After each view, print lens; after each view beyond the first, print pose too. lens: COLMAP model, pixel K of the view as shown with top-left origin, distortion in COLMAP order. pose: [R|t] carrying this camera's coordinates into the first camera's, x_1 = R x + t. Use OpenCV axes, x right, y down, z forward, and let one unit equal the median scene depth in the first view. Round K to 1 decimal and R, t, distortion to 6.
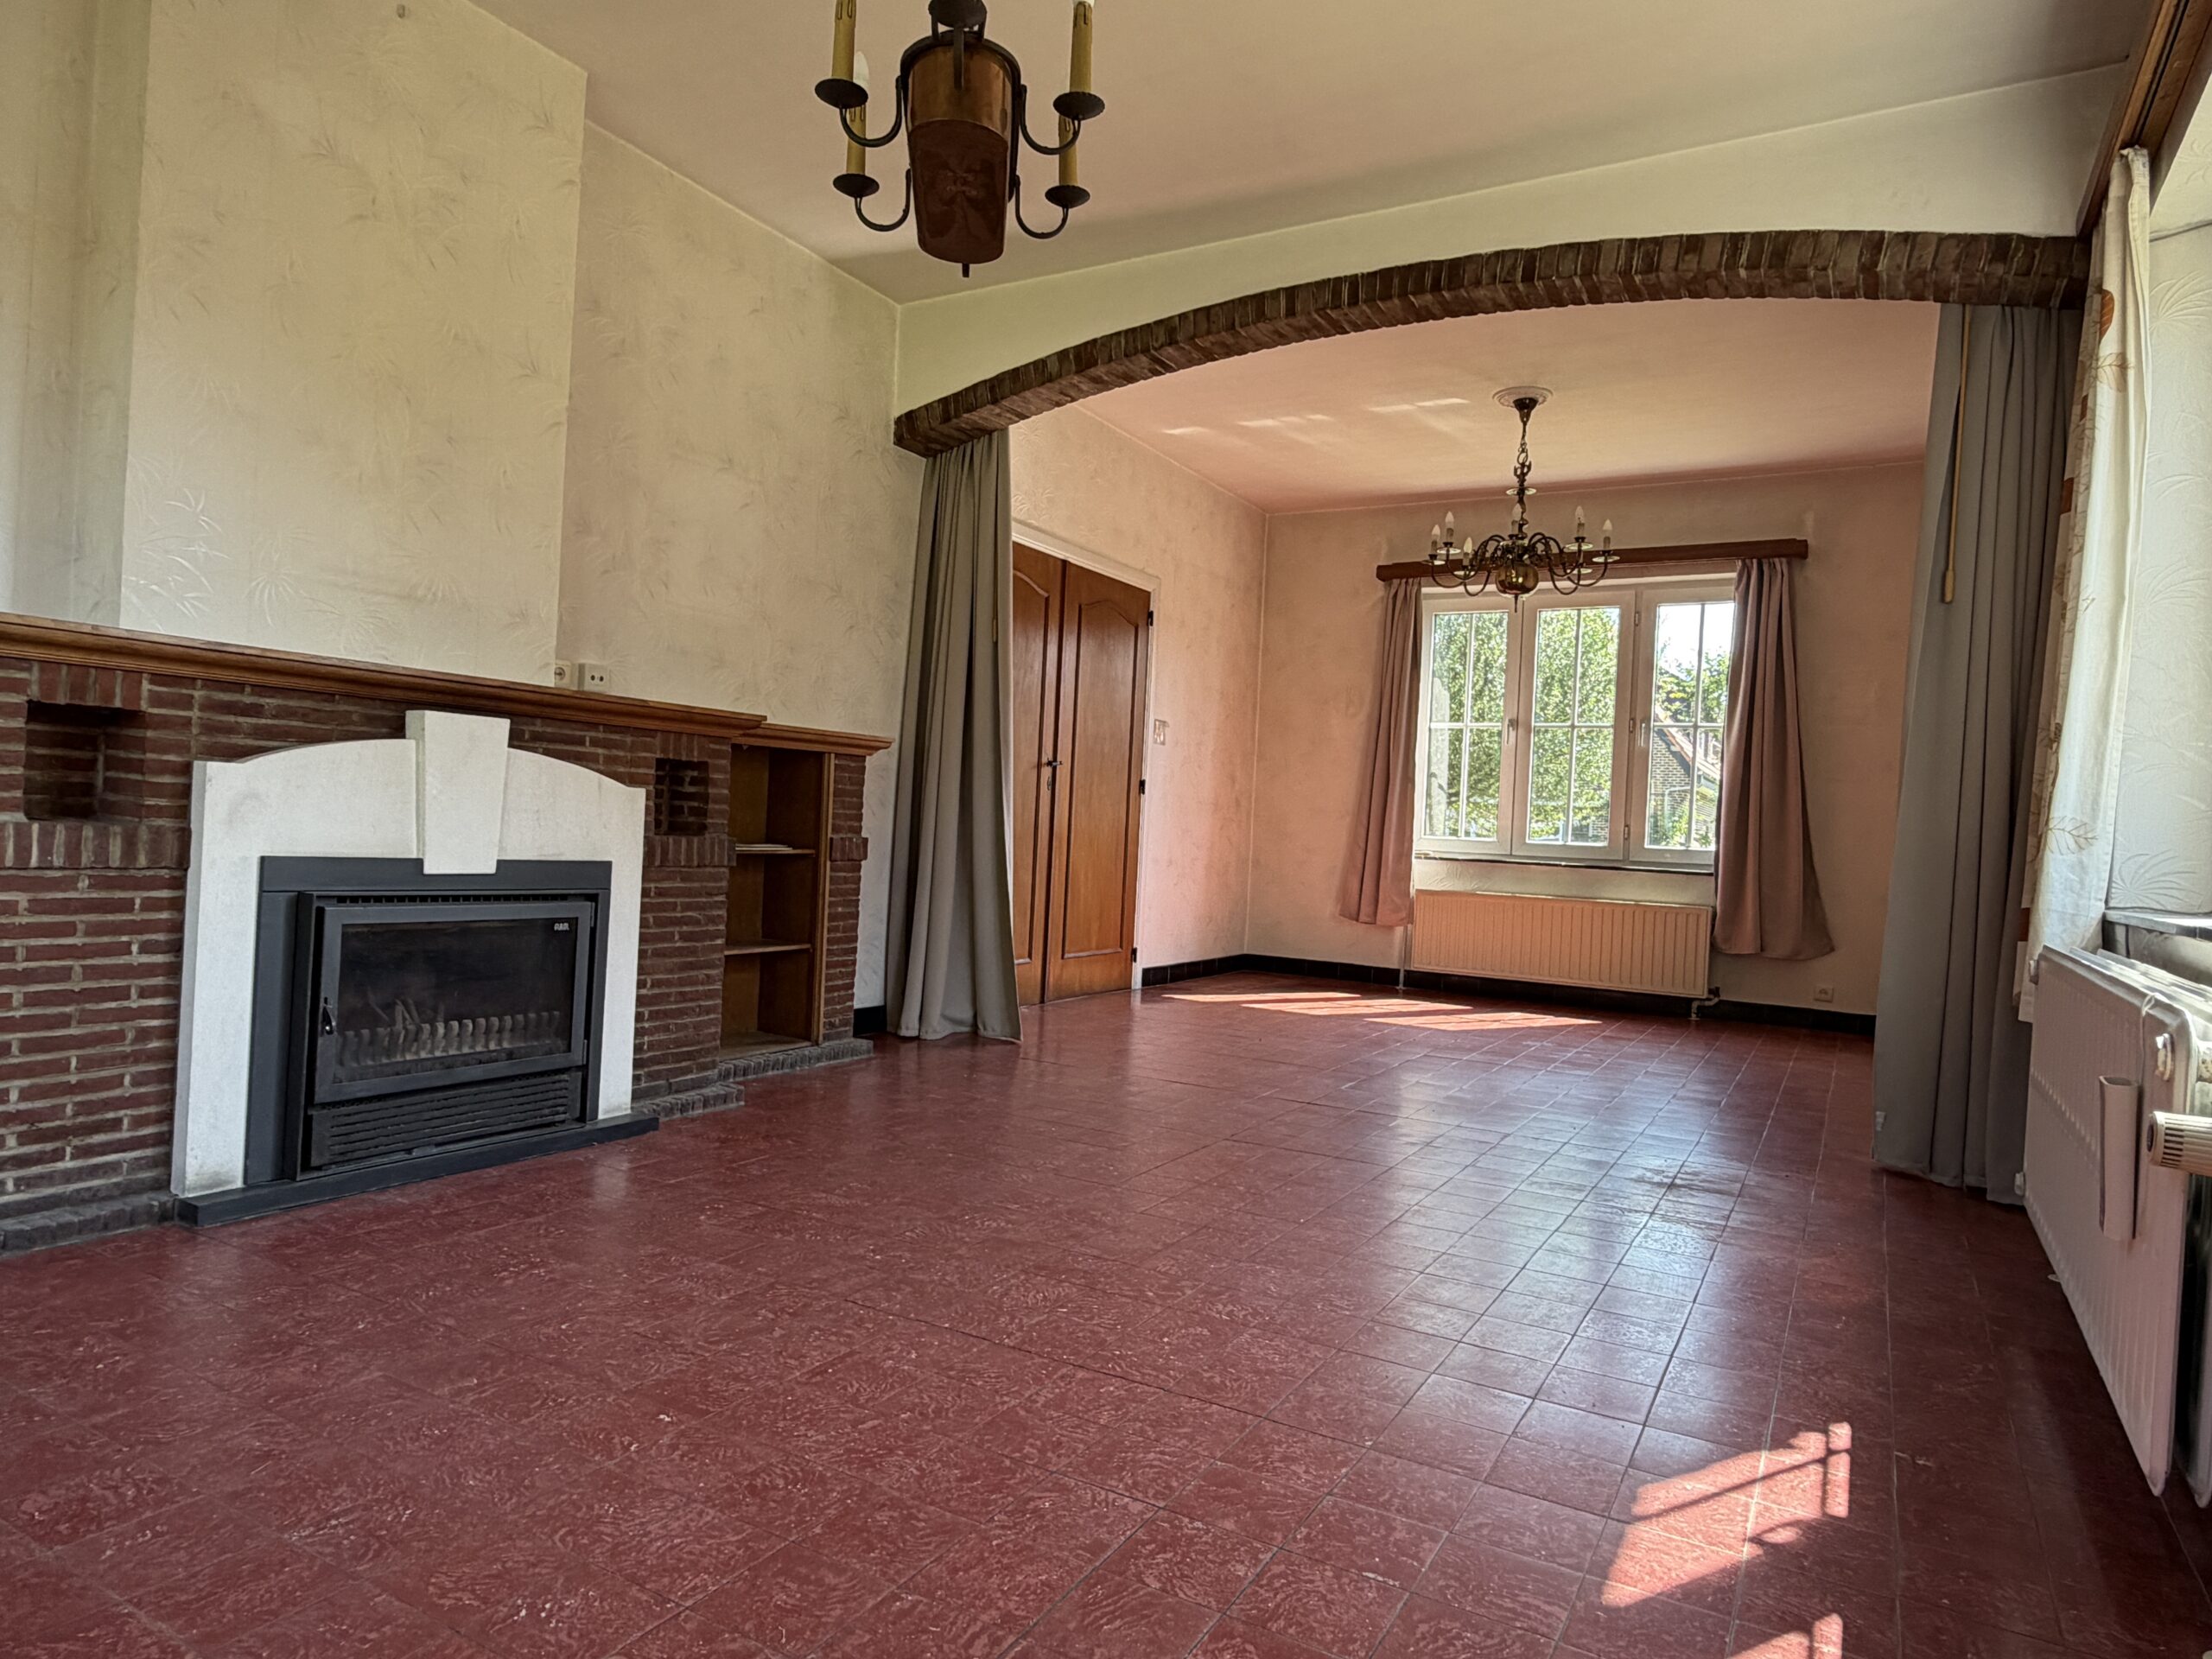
lens RADIAL K [[1336.8, 0, 1106.9], [0, 1336.8, 835.5], [0, 0, 1]] dist [0.000751, 0.000348]
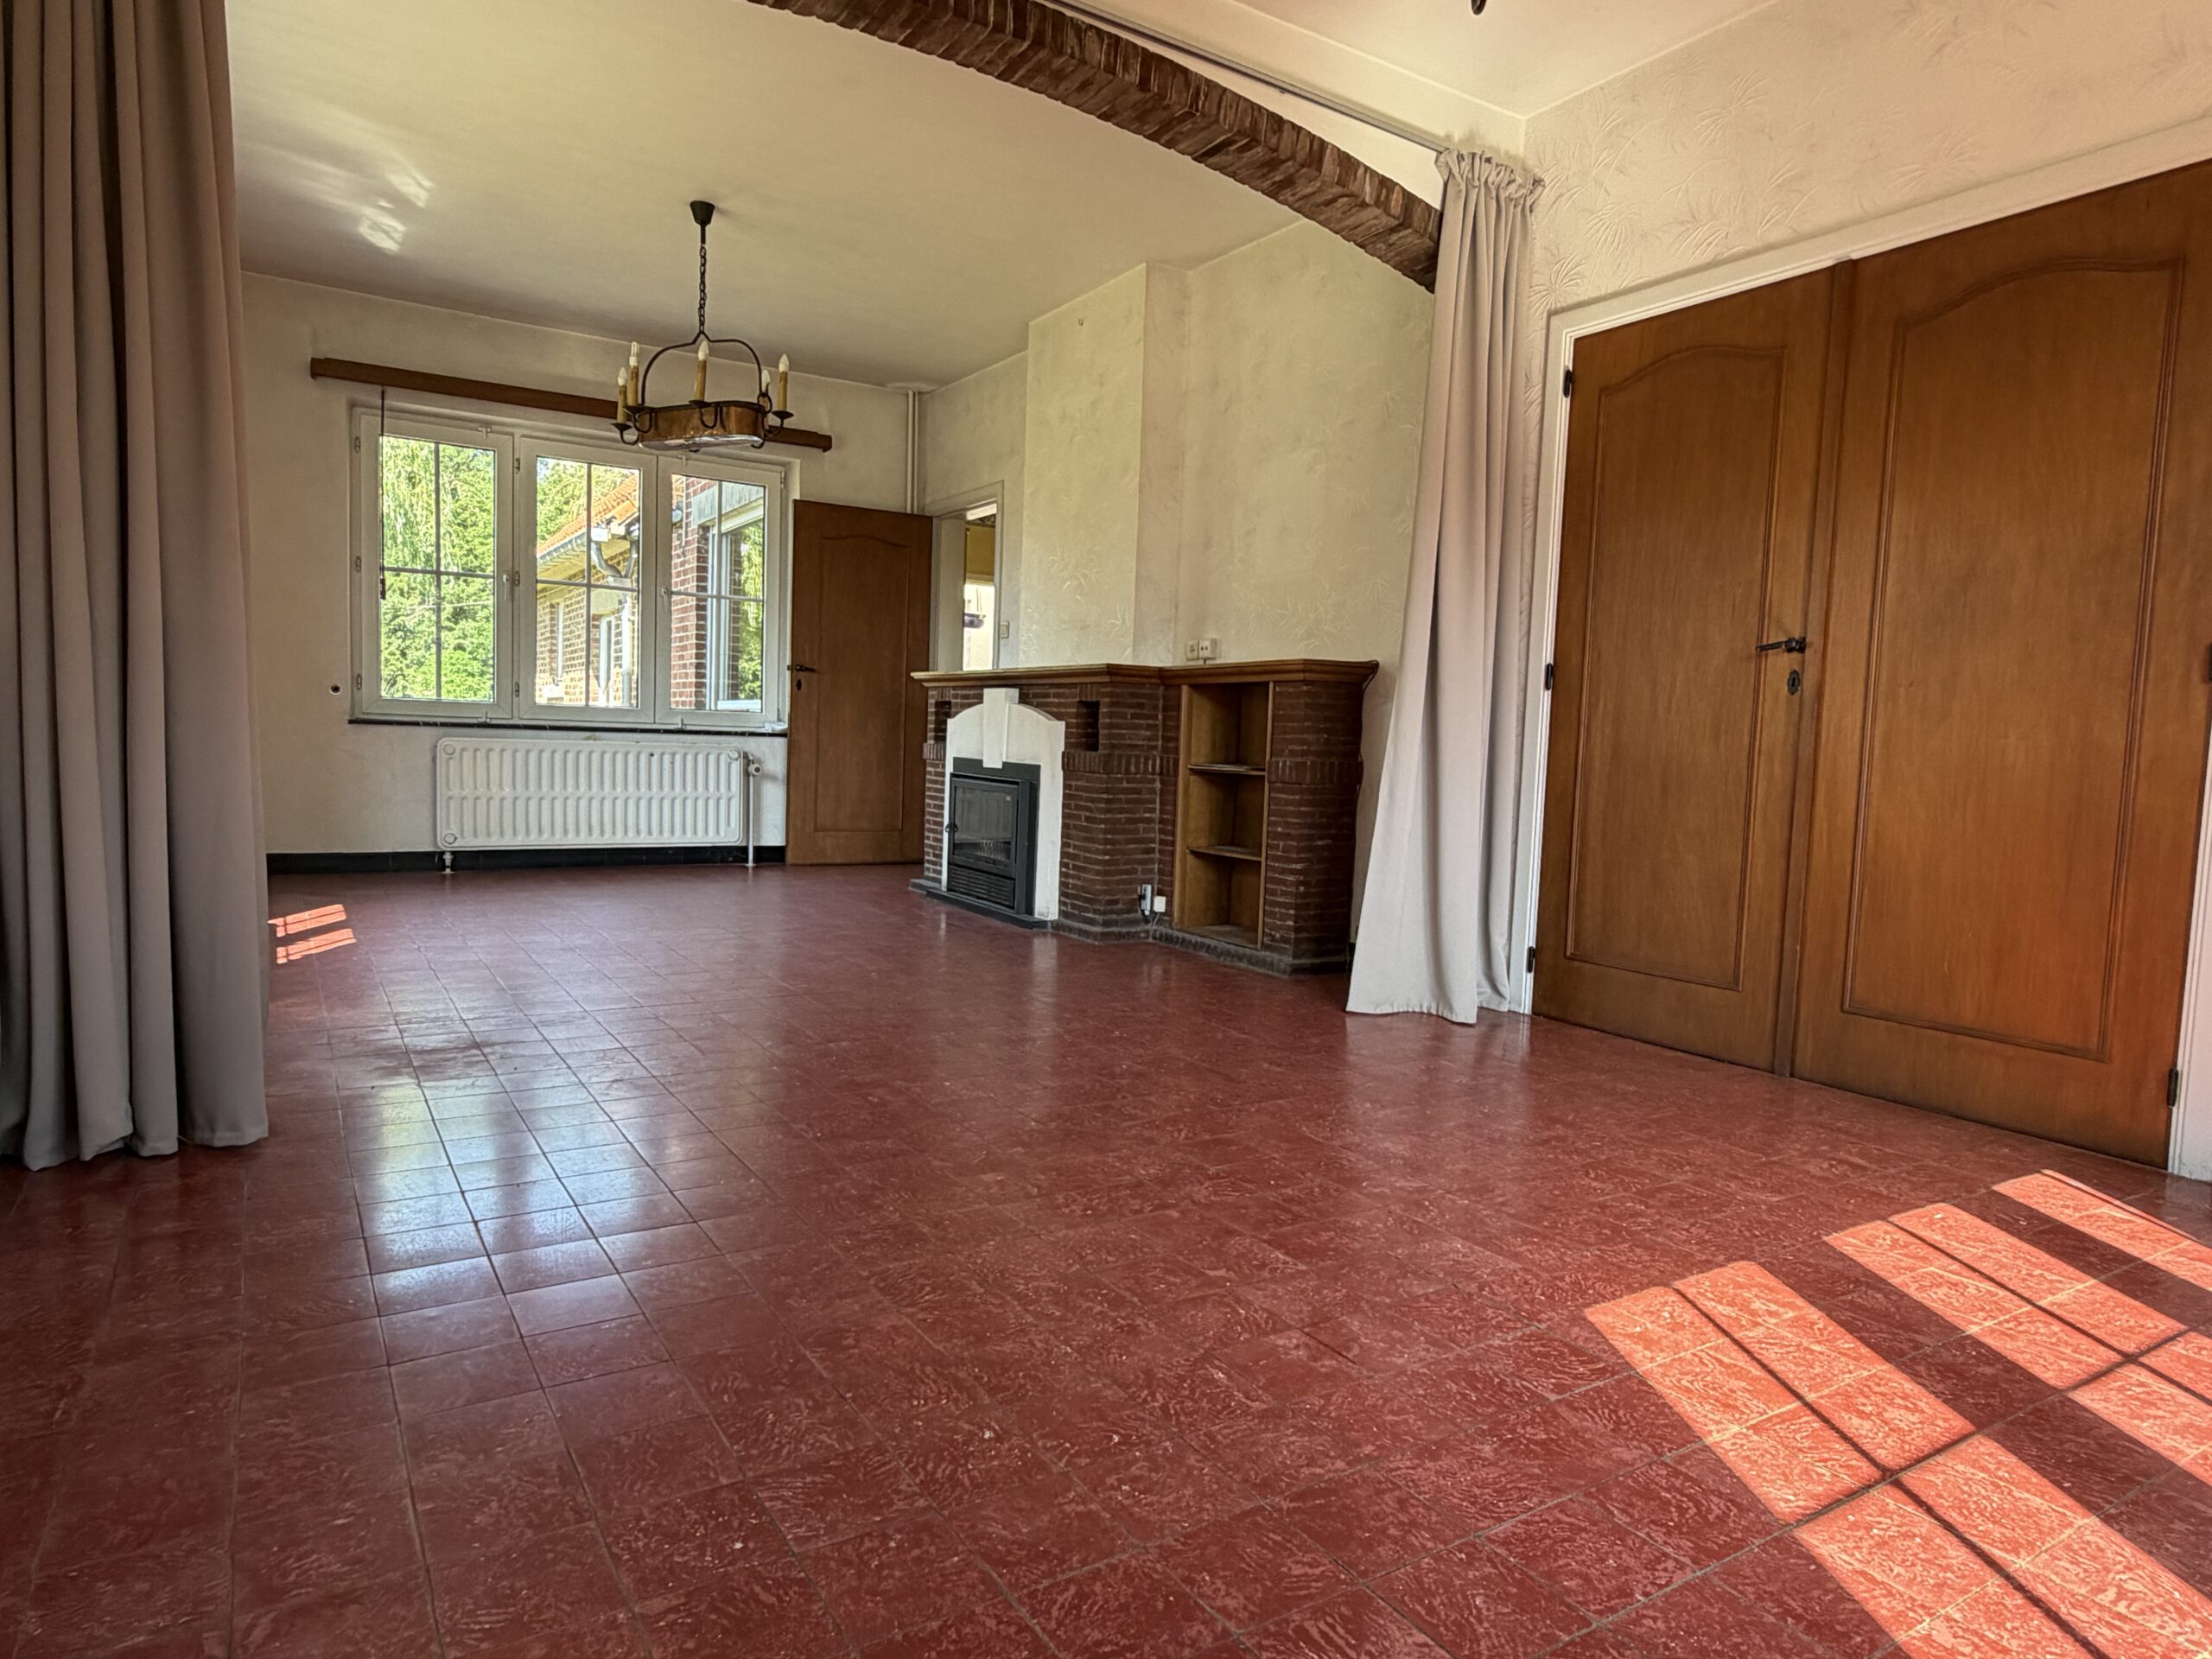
lens RADIAL K [[1336.8, 0, 1107.7], [0, 1336.8, 828.8], [0, 0, 1]] dist [0.000751, 0.000348]
pose [[-0.458022, 0.008742, -0.888898, 1.079682], [-0.054131, 0.997822, 0.037705, 0.030704], [0.887291, 0.065387, -0.456551, 1.823620]]
